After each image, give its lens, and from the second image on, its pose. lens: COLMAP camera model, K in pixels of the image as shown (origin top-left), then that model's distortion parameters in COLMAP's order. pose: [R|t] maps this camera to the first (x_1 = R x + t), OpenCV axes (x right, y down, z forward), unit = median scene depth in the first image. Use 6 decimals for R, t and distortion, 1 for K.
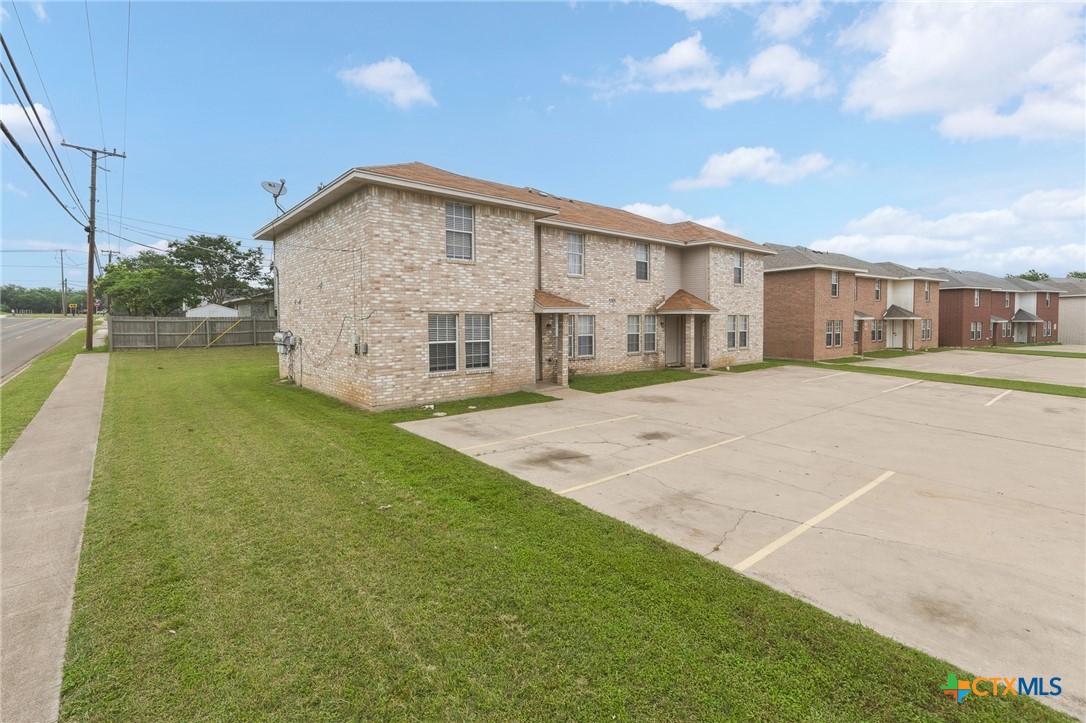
lens RADIAL K [[495.7, 0, 544.2], [0, 495.7, 332.8], [0, 0, 1]] dist [-0.000660, -0.000036]
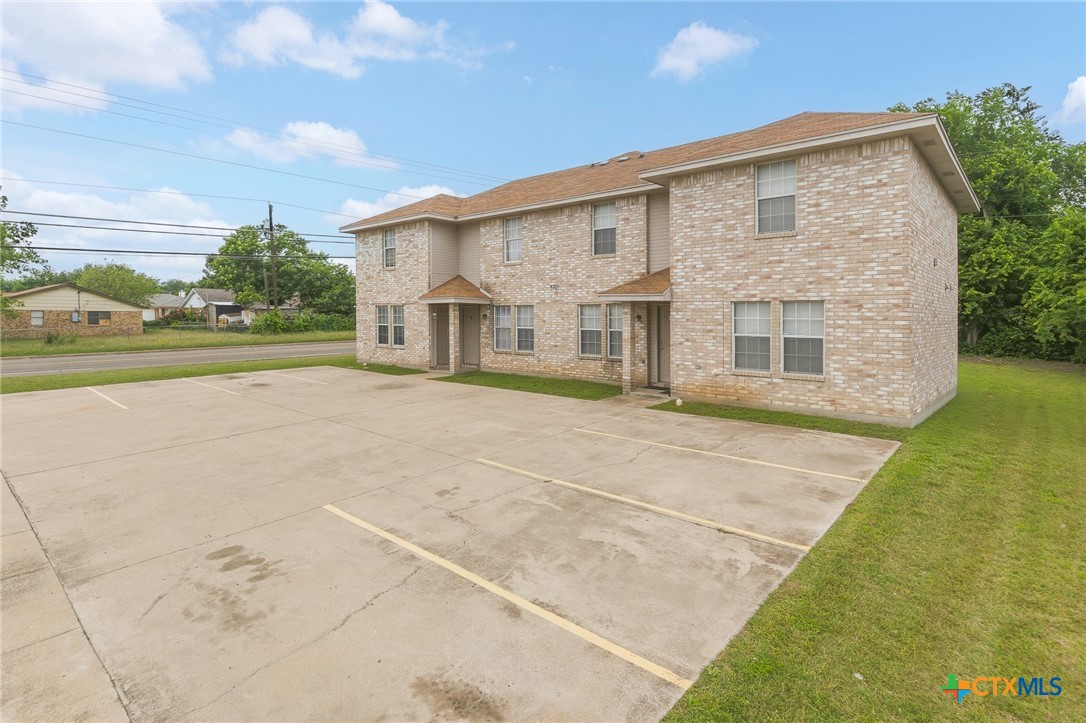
lens RADIAL K [[531.2, 0, 544.5], [0, 531.2, 309.0], [0, 0, 1]] dist [-0.000097, -0.000009]
pose [[0.150442, 0.003466, -0.988613, 1.112620], [-0.027930, 0.999610, -0.000746, -0.030863], [0.988224, 0.027724, 0.150480, 0.955887]]
